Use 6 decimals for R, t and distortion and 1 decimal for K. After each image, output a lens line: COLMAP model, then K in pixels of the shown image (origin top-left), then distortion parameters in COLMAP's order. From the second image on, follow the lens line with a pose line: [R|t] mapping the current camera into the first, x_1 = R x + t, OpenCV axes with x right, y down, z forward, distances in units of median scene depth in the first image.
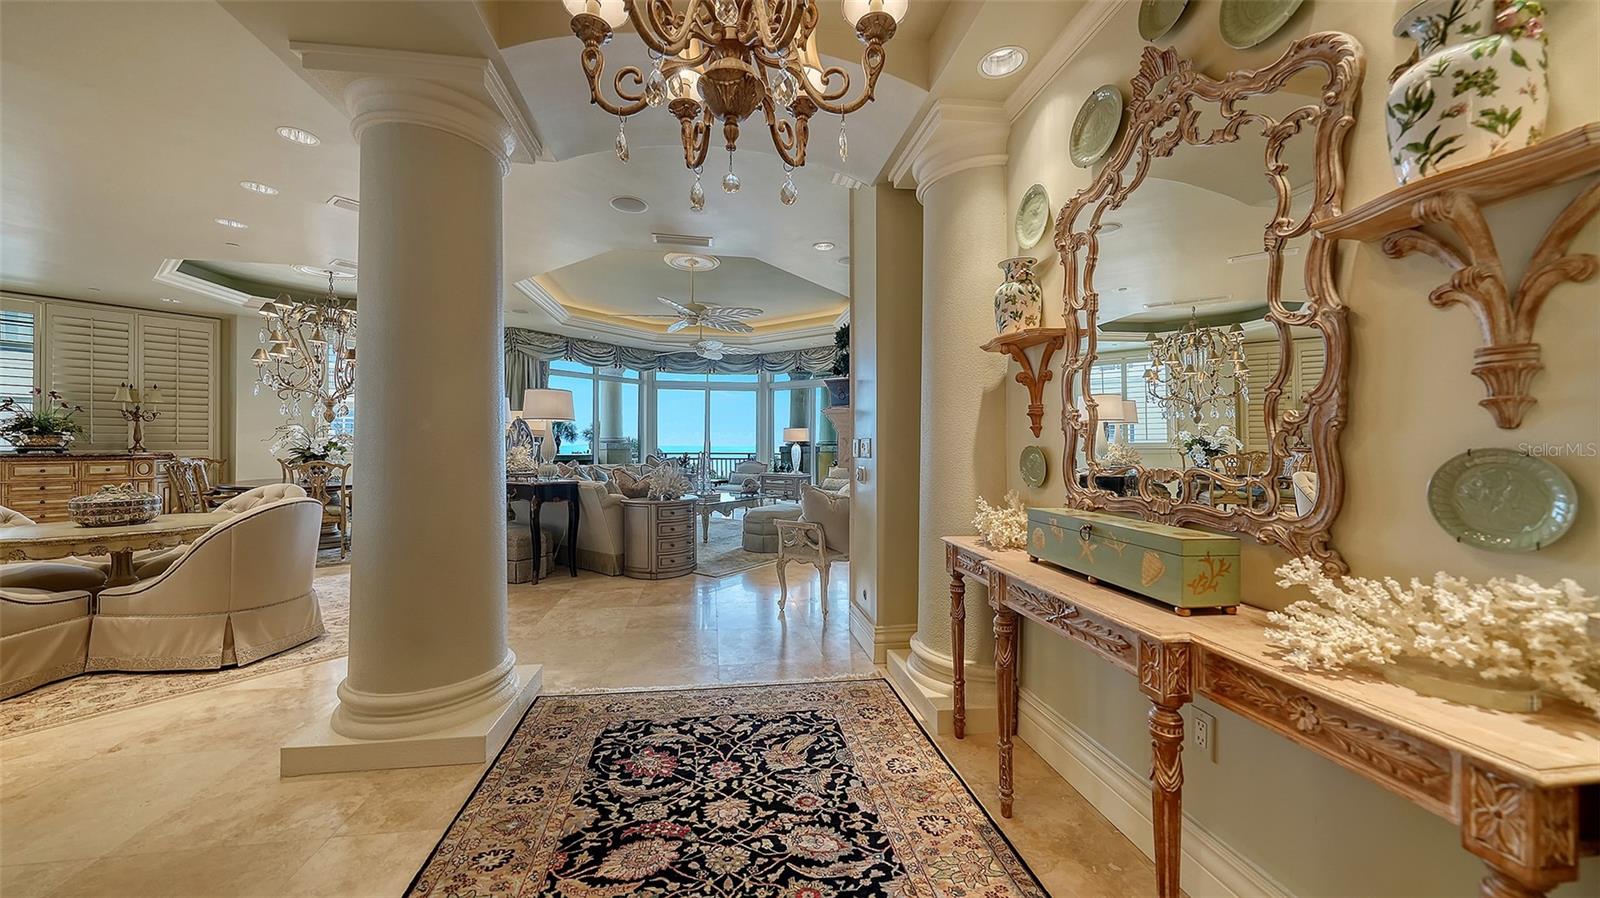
lens RADIAL K [[559.8, 0, 788.8], [0, 559.8, 442.6], [0, 0, 1]] dist [0.006781, -0.003184]
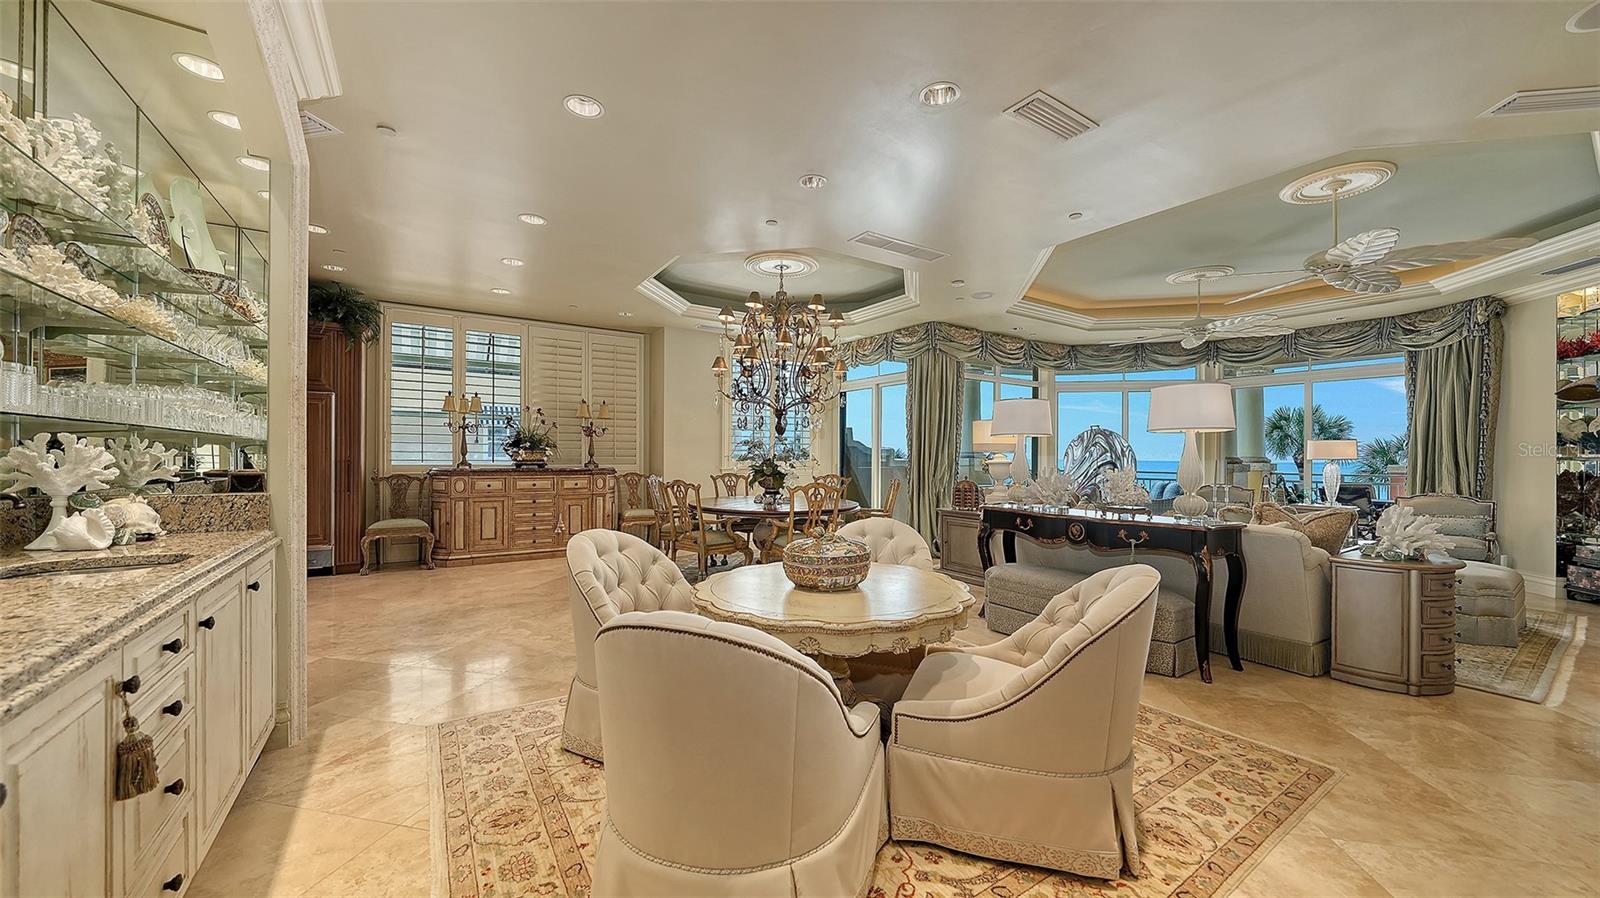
lens RADIAL K [[561.0, 0, 800.0], [0, 561.0, 449.0], [0, 0, 1]] dist [-0.001568, -0.000066]
pose [[0.948812, 0.000856, -0.315839, -0.510411], [-0.001737, 0.999995, -0.002510, -0.014337], [0.315835, 0.002930, 0.948809, 0.160361]]
